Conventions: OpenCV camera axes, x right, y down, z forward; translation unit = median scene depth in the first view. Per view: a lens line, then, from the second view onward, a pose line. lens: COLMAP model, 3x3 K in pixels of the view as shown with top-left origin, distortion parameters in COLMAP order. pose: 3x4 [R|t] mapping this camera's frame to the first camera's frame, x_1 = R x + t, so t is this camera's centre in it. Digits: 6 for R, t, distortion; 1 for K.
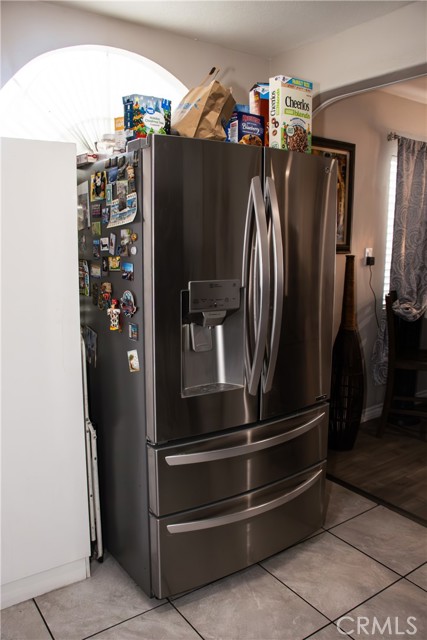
lens RADIAL K [[520.2, 0, 214.6], [0, 520.2, 320.2], [0, 0, 1]] dist [-0.180751, 0.149342]
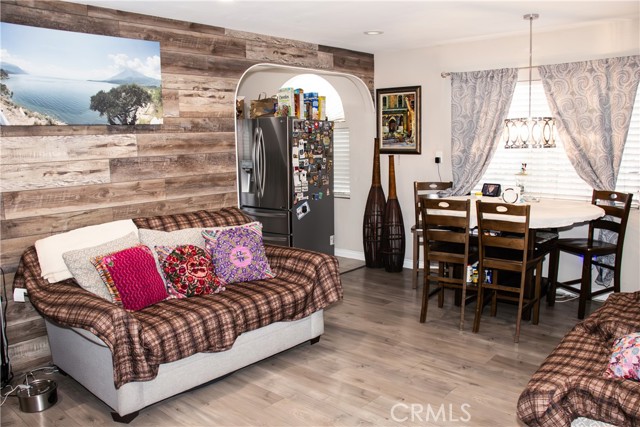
lens RADIAL K [[520.2, 0, 323.3], [0, 520.2, 215.9], [0, 0, 1]] dist [-0.180751, 0.149342]
pose [[0.241914, 0.134642, -0.960911, 1.810913], [-0.132101, 0.985675, 0.104855, -0.075270], [0.961263, 0.101571, 0.256235, 0.341812]]
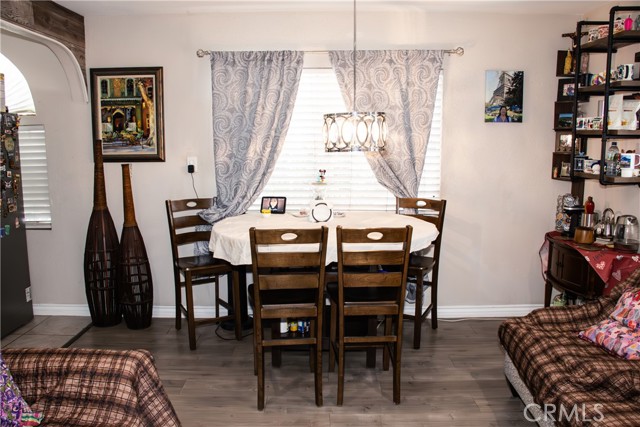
lens RADIAL K [[520.2, 0, 320.8], [0, 520.2, 216.6], [0, 0, 1]] dist [-0.180751, 0.149342]
pose [[0.821642, 0.082112, -0.564058, 1.255596], [-0.084595, 0.996177, 0.021790, -0.066527], [0.563691, 0.029813, 0.825447, 0.270690]]
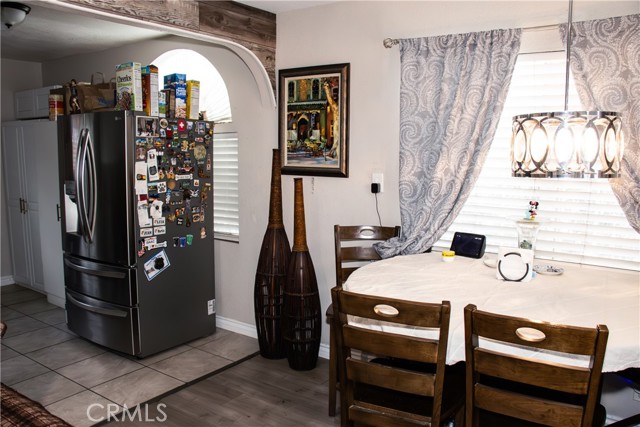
lens RADIAL K [[520.2, 0, 322.2], [0, 520.2, 219.4], [0, 0, 1]] dist [-0.180751, 0.149342]
pose [[0.347805, 0.126120, -0.929045, 1.196906], [-0.152048, 0.985381, 0.076846, -0.126937], [0.925156, 0.114532, 0.361897, 0.645776]]
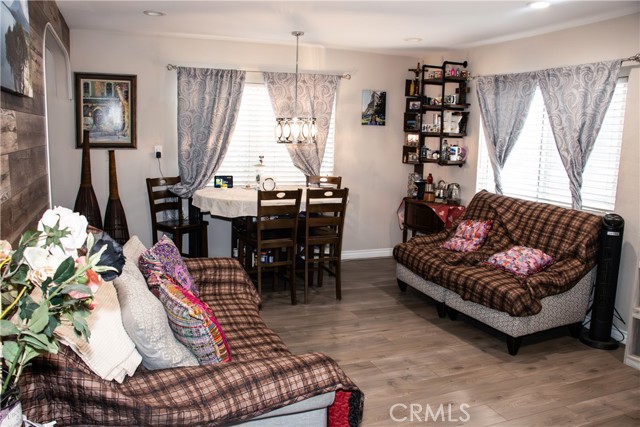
lens RADIAL K [[520.2, 0, 317.1], [0, 520.2, 214.1], [0, 0, 1]] dist [-0.180751, 0.149342]
pose [[0.974181, 0.056566, -0.218567, 1.141931], [-0.058206, 0.998304, -0.001070, 0.026482], [0.218136, 0.013764, 0.975821, -0.313566]]
